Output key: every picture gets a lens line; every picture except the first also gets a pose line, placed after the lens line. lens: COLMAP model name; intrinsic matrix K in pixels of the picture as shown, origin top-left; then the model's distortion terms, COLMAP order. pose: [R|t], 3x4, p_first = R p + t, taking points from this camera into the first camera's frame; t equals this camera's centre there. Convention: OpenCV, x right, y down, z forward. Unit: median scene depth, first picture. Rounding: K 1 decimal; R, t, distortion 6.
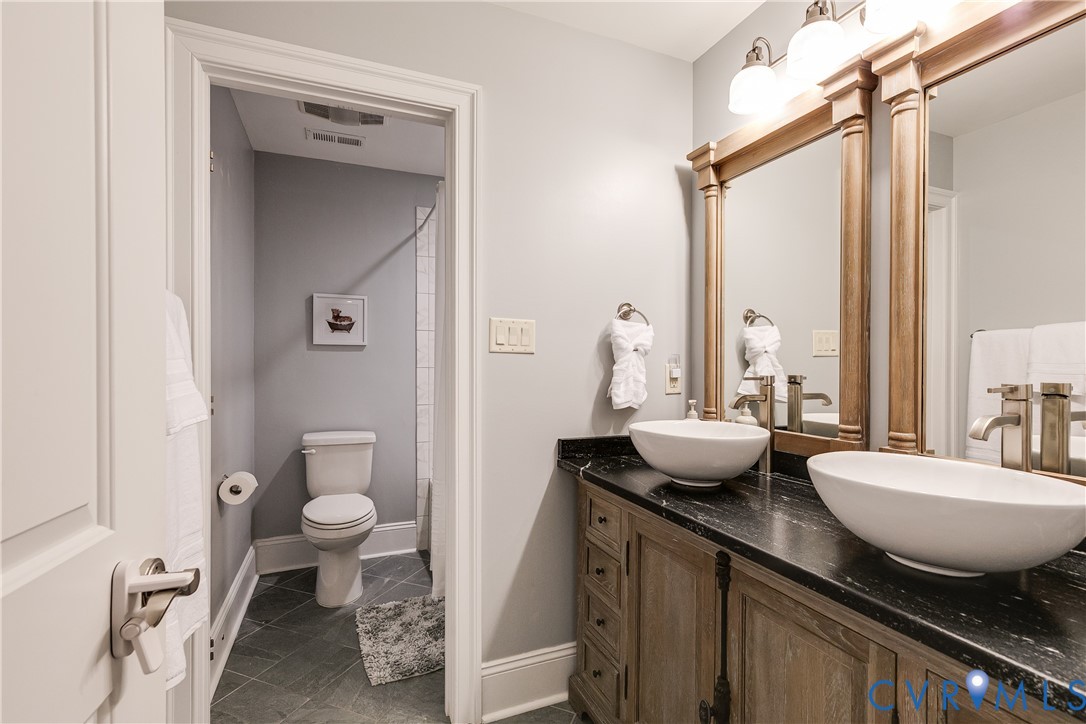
lens RADIAL K [[491.7, 0, 543.9], [0, 491.7, 363.3], [0, 0, 1]] dist [-0.000488, -0.000415]
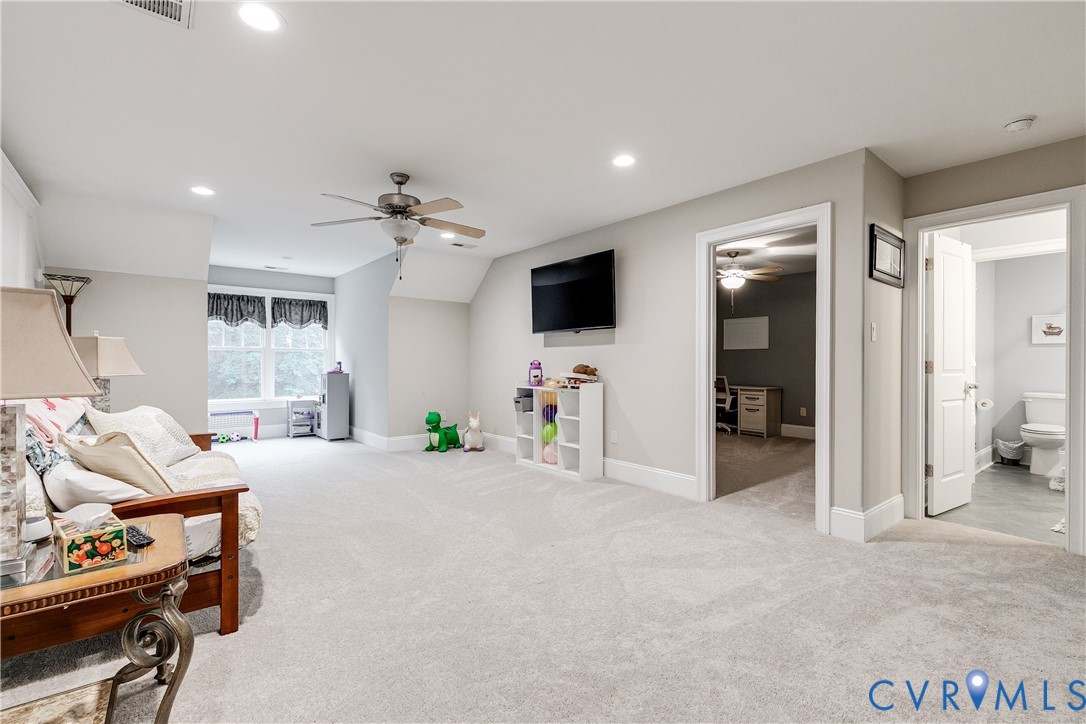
lens RADIAL K [[491.7, 0, 543.9], [0, 491.7, 363.3], [0, 0, 1]] dist [-0.000488, -0.000415]
pose [[0.282958, 0.005123, -0.959119, 0.801190], [-0.008320, 0.999961, 0.002887, 0.046619], [0.959096, 0.007163, 0.282990, -1.310874]]
